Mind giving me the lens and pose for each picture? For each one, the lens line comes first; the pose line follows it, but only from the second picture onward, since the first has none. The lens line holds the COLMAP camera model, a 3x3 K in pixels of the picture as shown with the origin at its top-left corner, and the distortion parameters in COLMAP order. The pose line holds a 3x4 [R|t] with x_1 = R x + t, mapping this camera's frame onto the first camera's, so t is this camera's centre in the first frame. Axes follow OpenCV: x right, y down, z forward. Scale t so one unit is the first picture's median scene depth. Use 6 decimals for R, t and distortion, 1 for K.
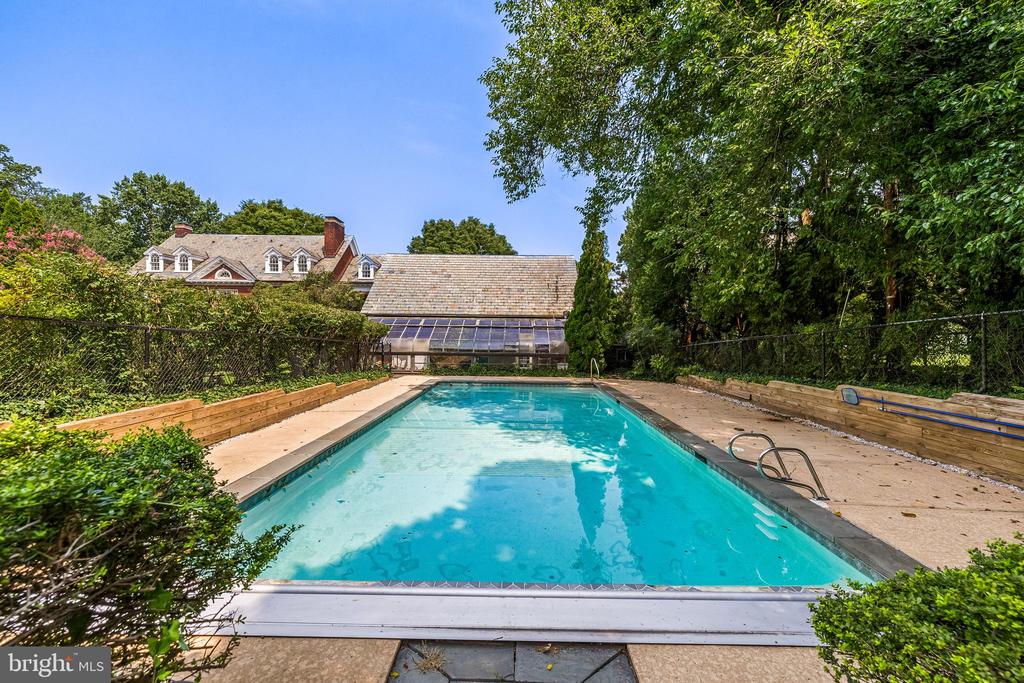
lens RADIAL K [[433.1, 0, 511.8], [0, 433.1, 336.5], [0, 0, 1]] dist [0.003747, 0.001241]
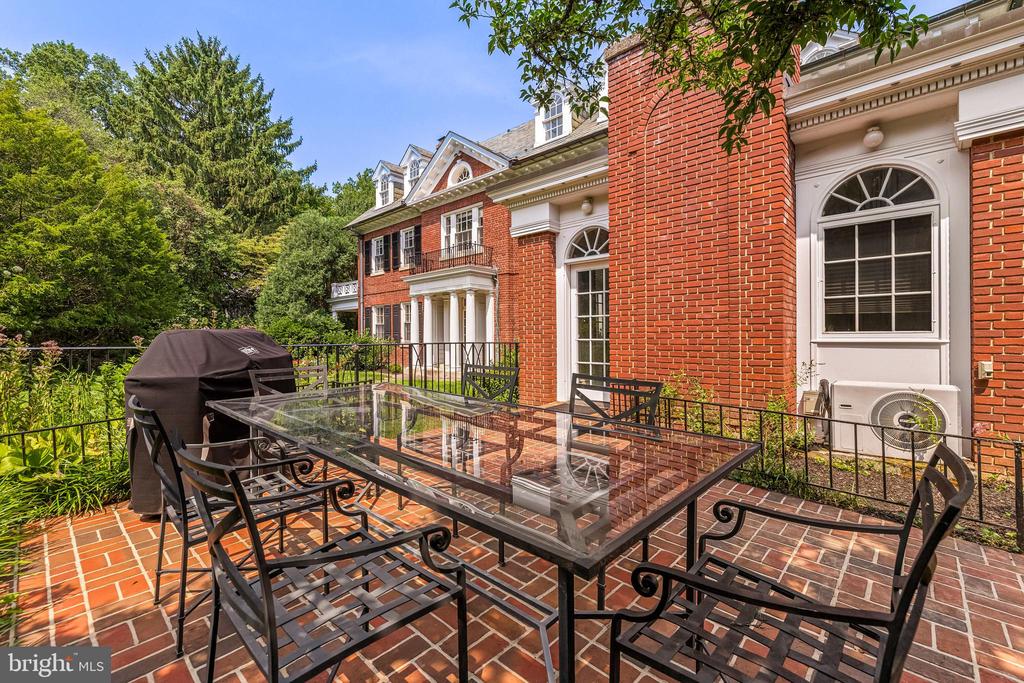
lens RADIAL K [[433.1, 0, 510.1], [0, 433.1, 337.9], [0, 0, 1]] dist [0.003747, 0.001241]
pose [[0.740869, -0.015314, -0.671475, -0.463109], [-0.001437, 0.999702, -0.024385, 0.049486], [0.671649, 0.019031, 0.740625, 0.993187]]
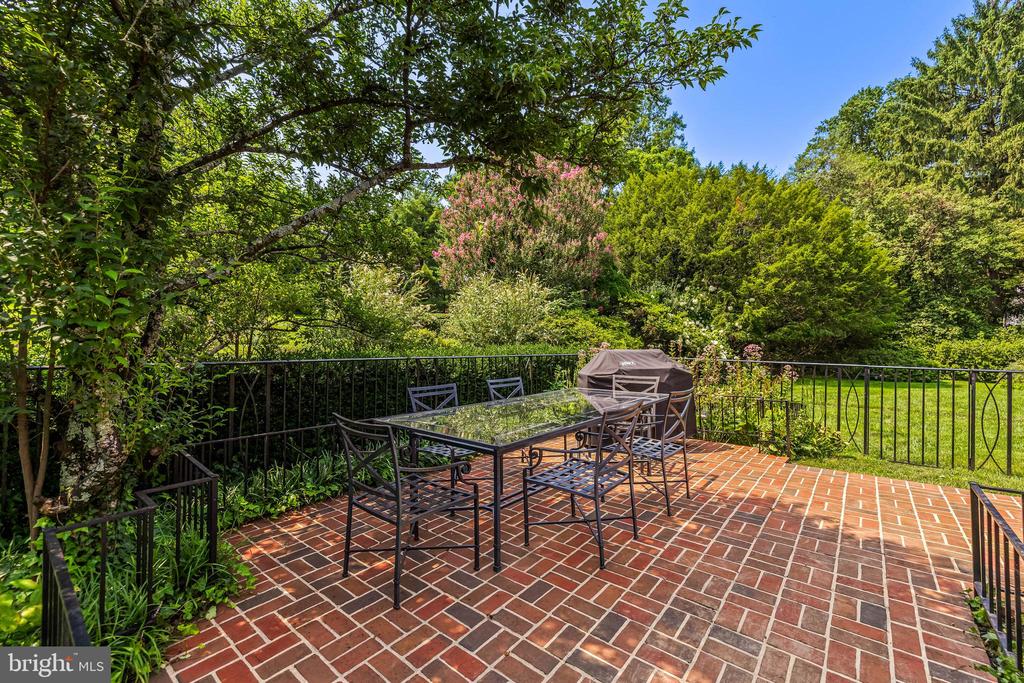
lens RADIAL K [[433.1, 0, 515.5], [0, 433.1, 339.6], [0, 0, 1]] dist [0.003747, 0.001241]
pose [[-0.611023, -0.029438, -0.791065, -0.422104], [-0.040755, 0.999153, -0.005703, 0.046032], [0.790563, 0.028755, -0.611705, 1.083651]]
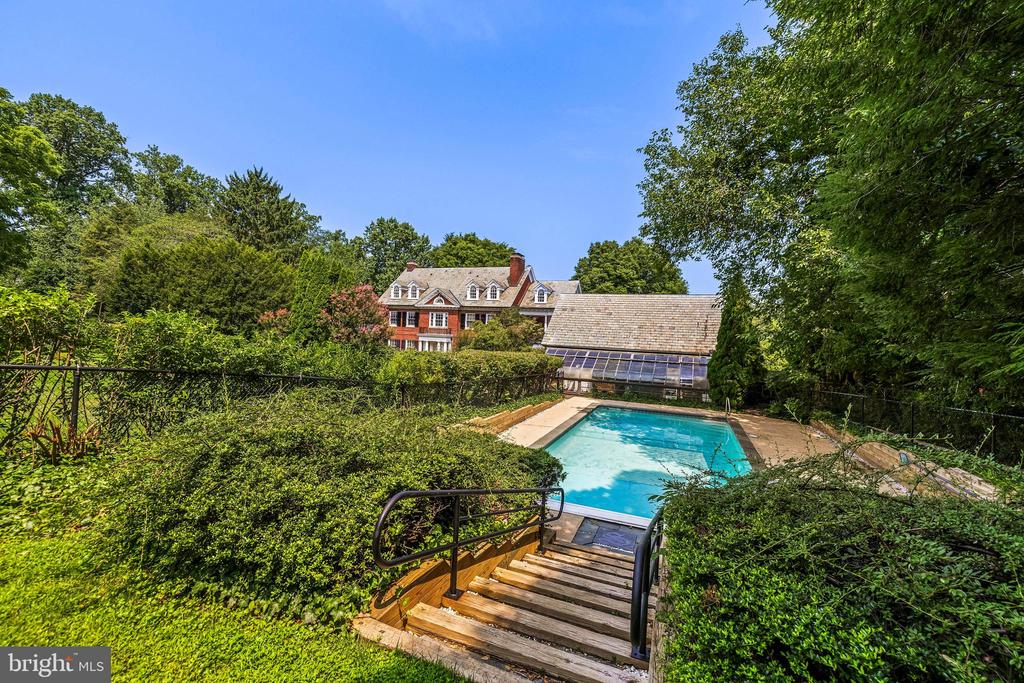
lens RADIAL K [[433.1, 0, 513.6], [0, 433.1, 331.7], [0, 0, 1]] dist [0.003747, 0.001241]
pose [[0.933622, 0.031201, -0.356897, 0.035154], [-0.037510, 0.999238, -0.010766, -0.060626], [0.356290, 0.023438, 0.934082, -0.217187]]
